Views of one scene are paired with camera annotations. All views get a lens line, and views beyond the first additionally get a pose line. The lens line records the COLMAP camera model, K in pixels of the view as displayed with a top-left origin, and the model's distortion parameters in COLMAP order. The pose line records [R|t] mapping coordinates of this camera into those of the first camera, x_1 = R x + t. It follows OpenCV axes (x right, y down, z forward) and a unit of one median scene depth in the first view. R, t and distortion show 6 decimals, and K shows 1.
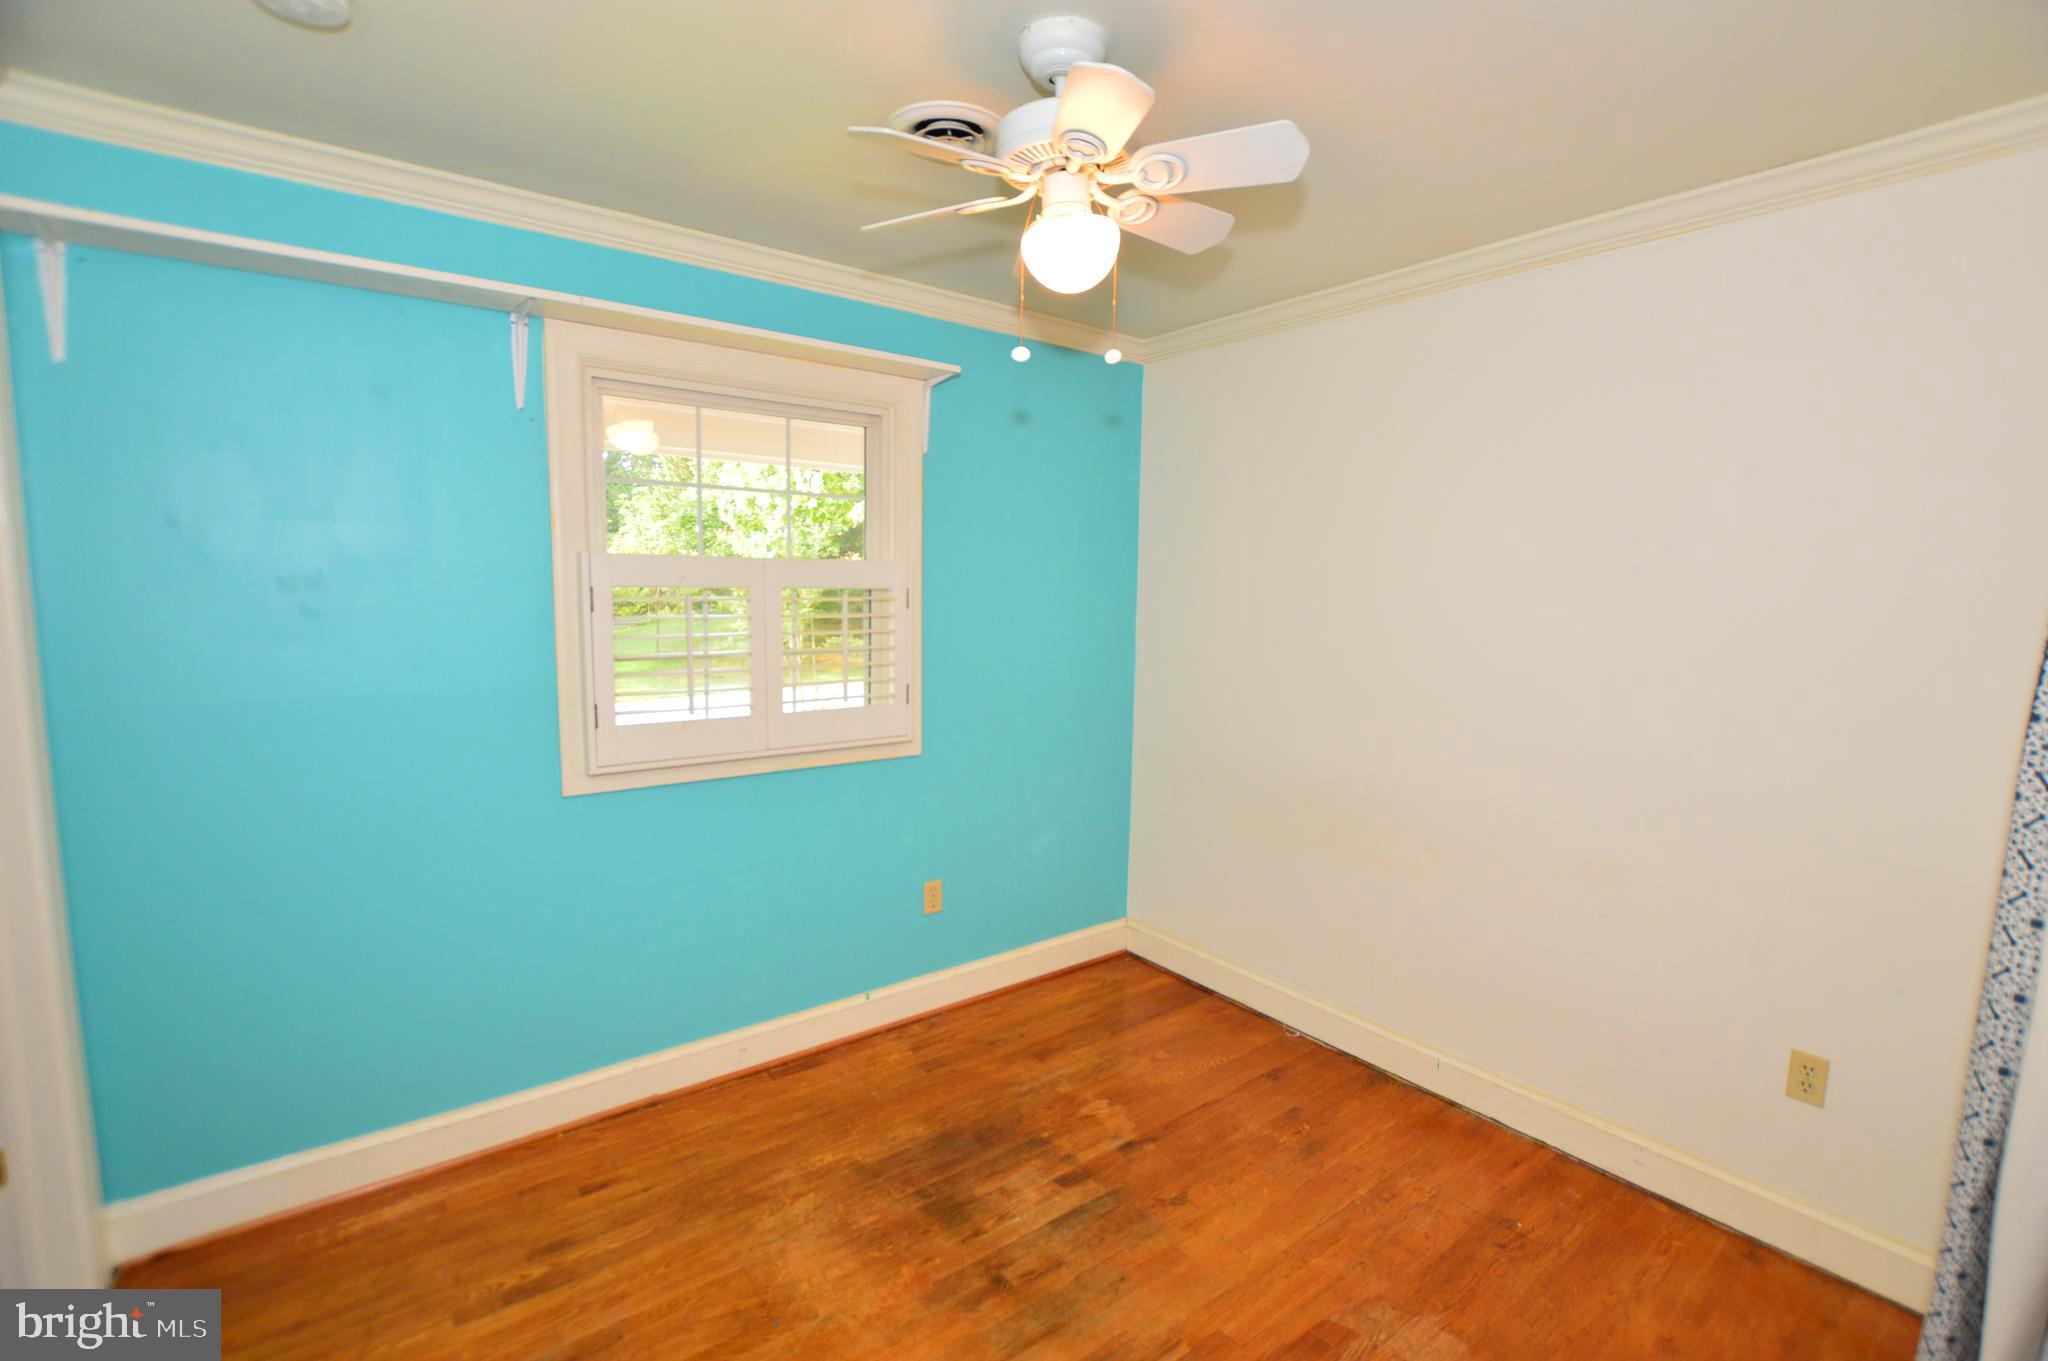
lens RADIAL K [[913.5, 0, 1045.5], [0, 913.5, 685.0], [0, 0, 1]] dist [-0.029634, 0.001545]
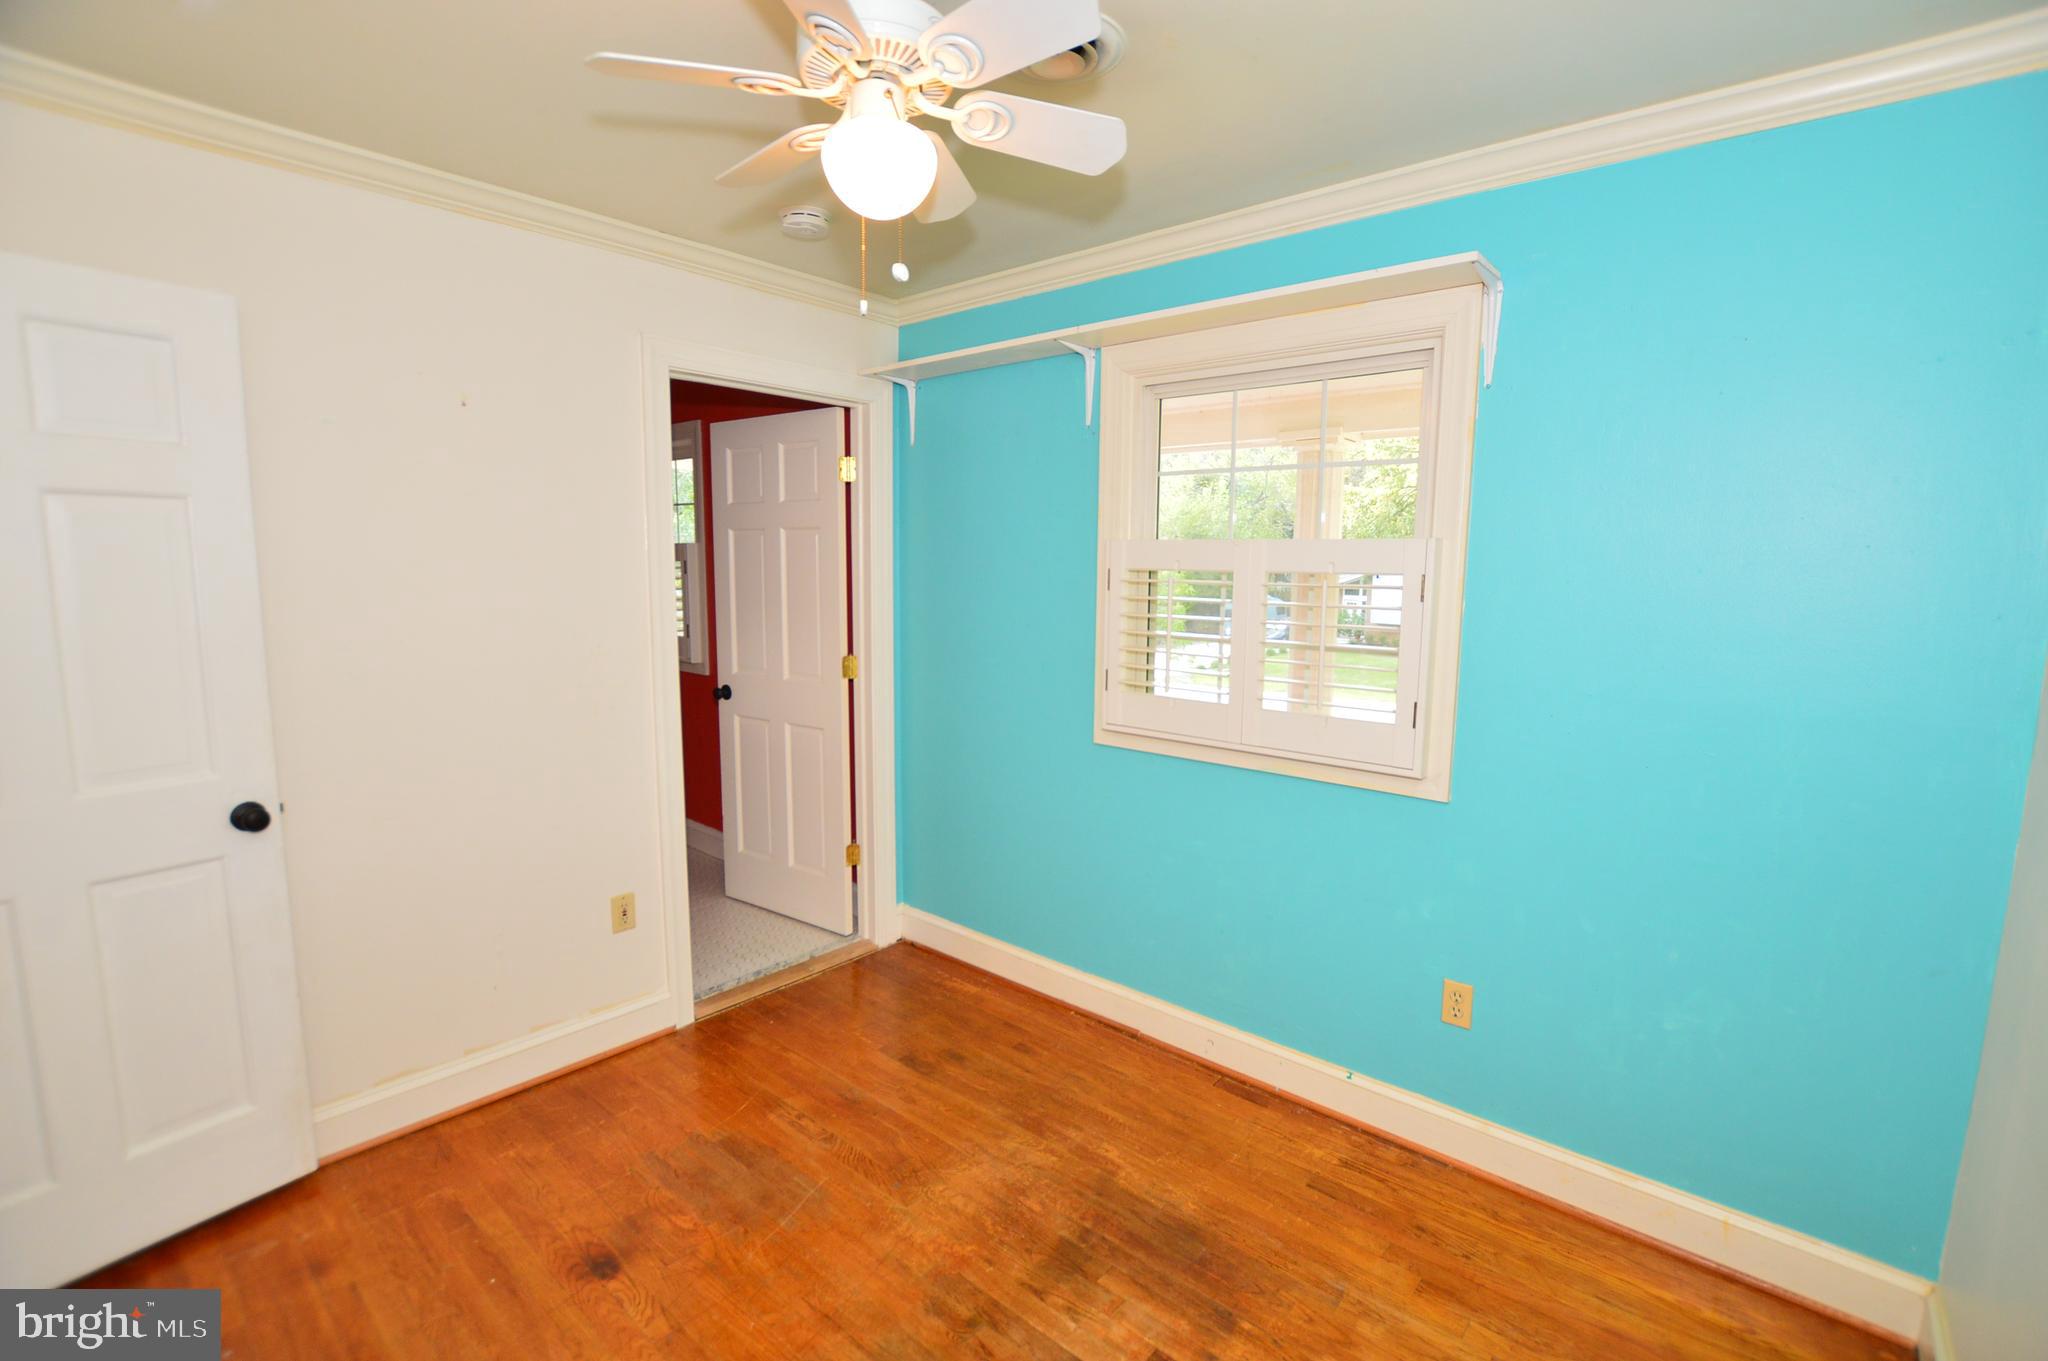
lens RADIAL K [[913.5, 0, 1042.1], [0, 913.5, 680.6], [0, 0, 1]] dist [-0.029634, 0.001545]
pose [[0.194547, 0.113555, -0.974298, 0.643141], [-0.118142, 0.988758, 0.091650, -0.062809], [0.973753, 0.097275, 0.205776, 0.680613]]
